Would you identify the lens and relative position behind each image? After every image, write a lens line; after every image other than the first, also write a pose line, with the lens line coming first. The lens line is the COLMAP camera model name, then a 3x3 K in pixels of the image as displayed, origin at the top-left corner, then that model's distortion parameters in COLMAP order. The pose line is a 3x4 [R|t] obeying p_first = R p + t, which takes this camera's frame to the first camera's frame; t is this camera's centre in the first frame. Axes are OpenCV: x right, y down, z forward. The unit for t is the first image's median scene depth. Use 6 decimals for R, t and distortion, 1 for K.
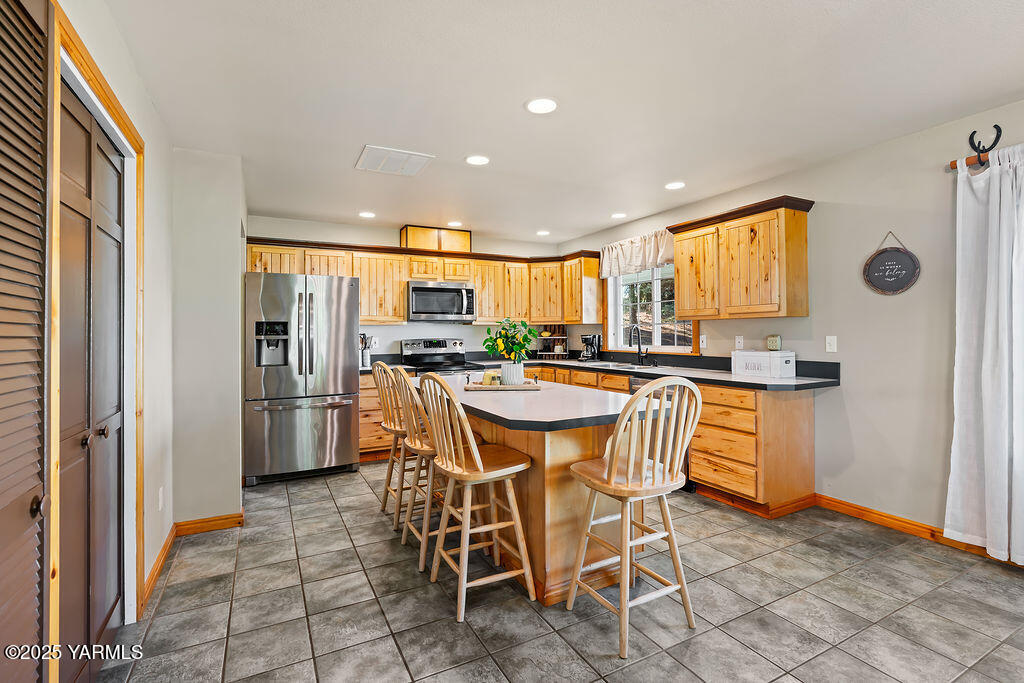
lens RADIAL K [[471.5, 0, 508.7], [0, 471.5, 331.2], [0, 0, 1]] dist [-0.006177, -0.000059]
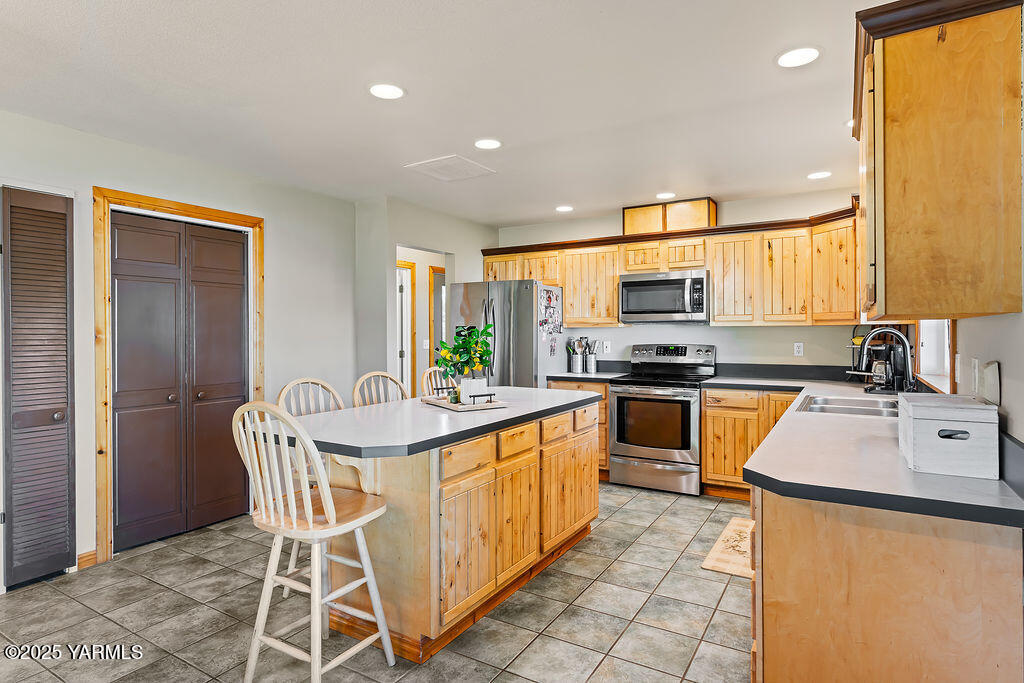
lens RADIAL K [[557.9, 0, 510.9], [0, 557.9, 331.9], [0, 0, 1]] dist [-0.007731, 0.000694]
pose [[0.512278, 0.006329, -0.858796, 0.521127], [0.001230, 0.999966, 0.008103, -0.012902], [0.858819, -0.005207, 0.512253, 0.308409]]
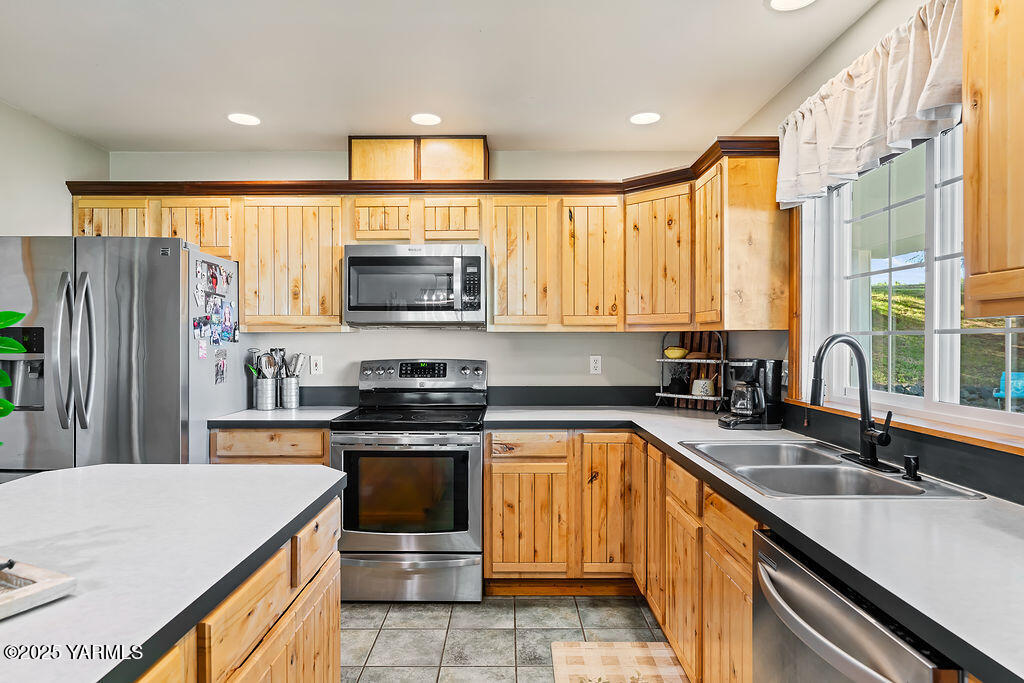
lens RADIAL K [[585.7, 0, 508.5], [0, 585.7, 342.7], [0, 0, 1]] dist [-0.007697, 0.000293]
pose [[0.884573, 0.009748, -0.466301, 0.227677], [-0.006404, 0.999941, 0.008754, -0.008437], [0.466358, -0.004757, 0.884583, 0.503074]]
